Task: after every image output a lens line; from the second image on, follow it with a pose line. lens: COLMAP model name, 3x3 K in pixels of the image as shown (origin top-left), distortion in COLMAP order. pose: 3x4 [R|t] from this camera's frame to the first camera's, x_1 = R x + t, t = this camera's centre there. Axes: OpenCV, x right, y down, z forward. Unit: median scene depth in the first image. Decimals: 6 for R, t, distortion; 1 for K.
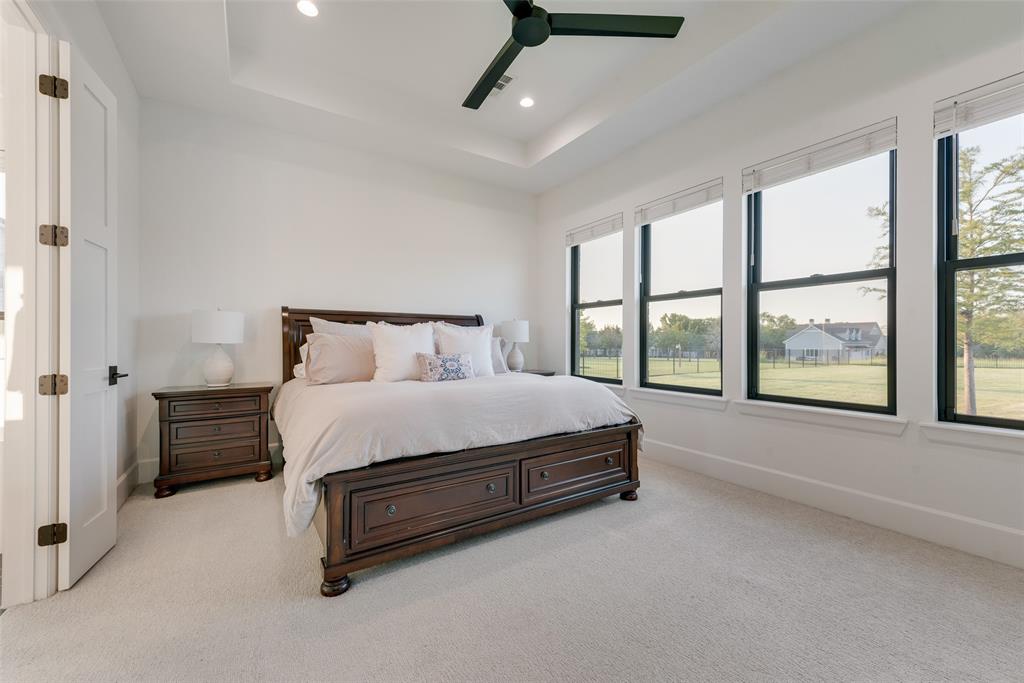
lens RADIAL K [[400.2, 0, 510.8], [0, 400.2, 346.8], [0, 0, 1]] dist [0.004773, -0.000536]
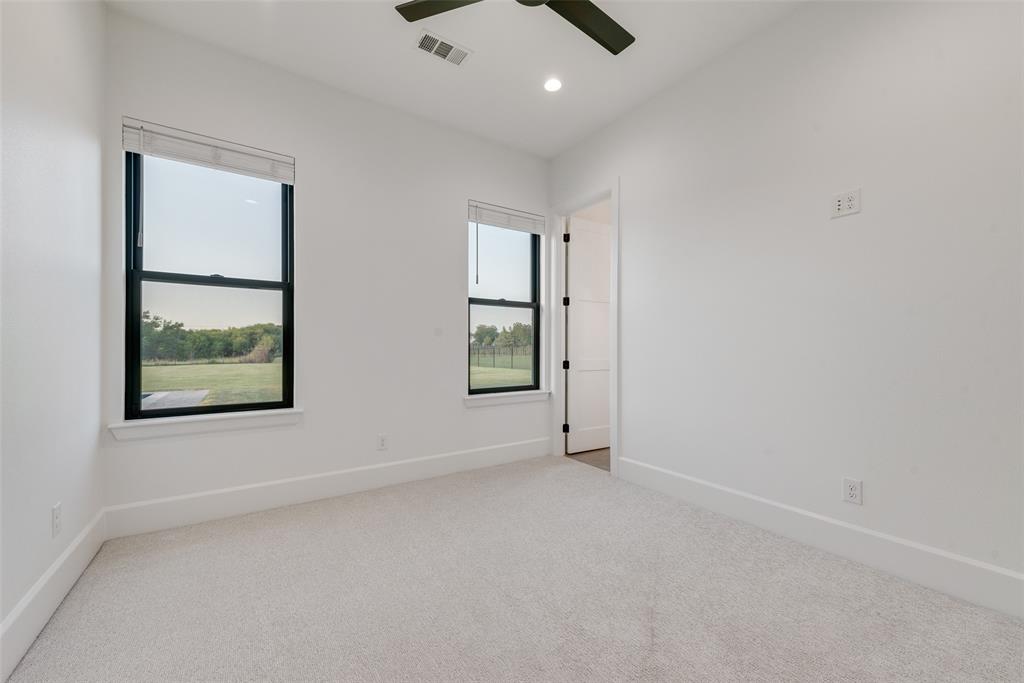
lens RADIAL K [[400.2, 0, 513.3], [0, 400.2, 346.1], [0, 0, 1]] dist [0.004773, -0.000536]
pose [[-0.023416, 0.002166, 0.999723, -0.208648], [0.006975, 0.999974, -0.002003, -0.003226], [-0.999701, 0.006926, -0.023430, 0.316369]]
